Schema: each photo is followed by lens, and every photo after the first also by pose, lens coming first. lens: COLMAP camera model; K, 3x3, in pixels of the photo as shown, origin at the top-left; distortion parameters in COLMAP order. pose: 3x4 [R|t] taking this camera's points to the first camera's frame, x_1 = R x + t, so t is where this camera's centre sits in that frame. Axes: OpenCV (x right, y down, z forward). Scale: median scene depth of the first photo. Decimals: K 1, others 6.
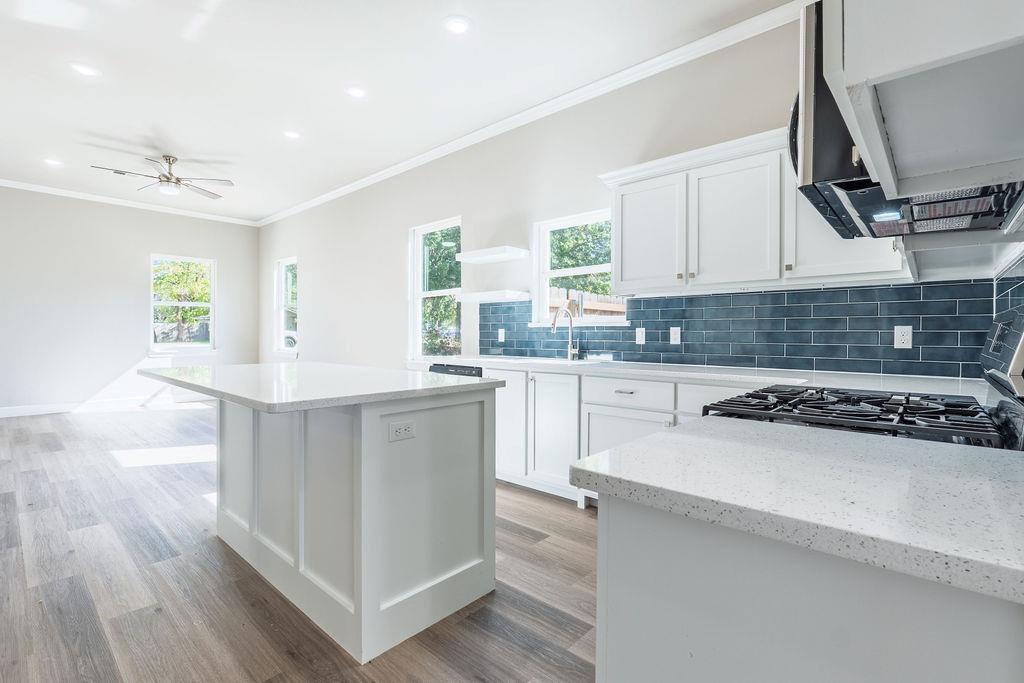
lens RADIAL K [[470.1, 0, 507.1], [0, 470.1, 343.2], [0, 0, 1]] dist [-0.012110, 0.000767]
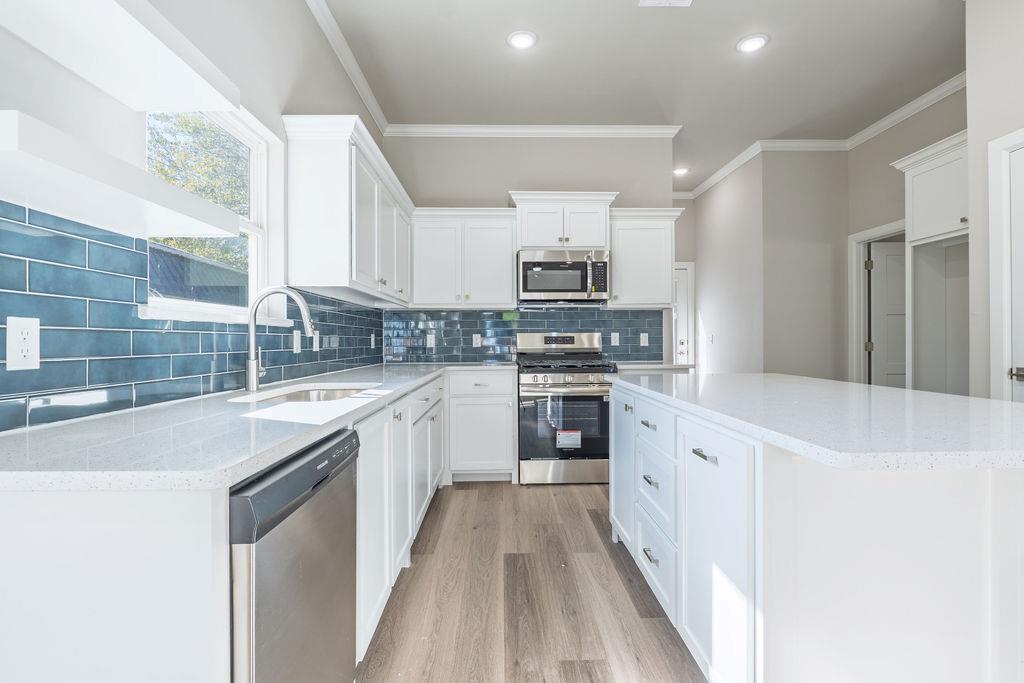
lens RADIAL K [[470.1, 0, 510.3], [0, 470.1, 342.8], [0, 0, 1]] dist [-0.012110, 0.000767]
pose [[-0.689754, -0.005408, 0.724024, -0.444451], [0.013663, 0.999697, 0.020484, -0.022941], [-0.723915, 0.024021, -0.689471, 1.216560]]
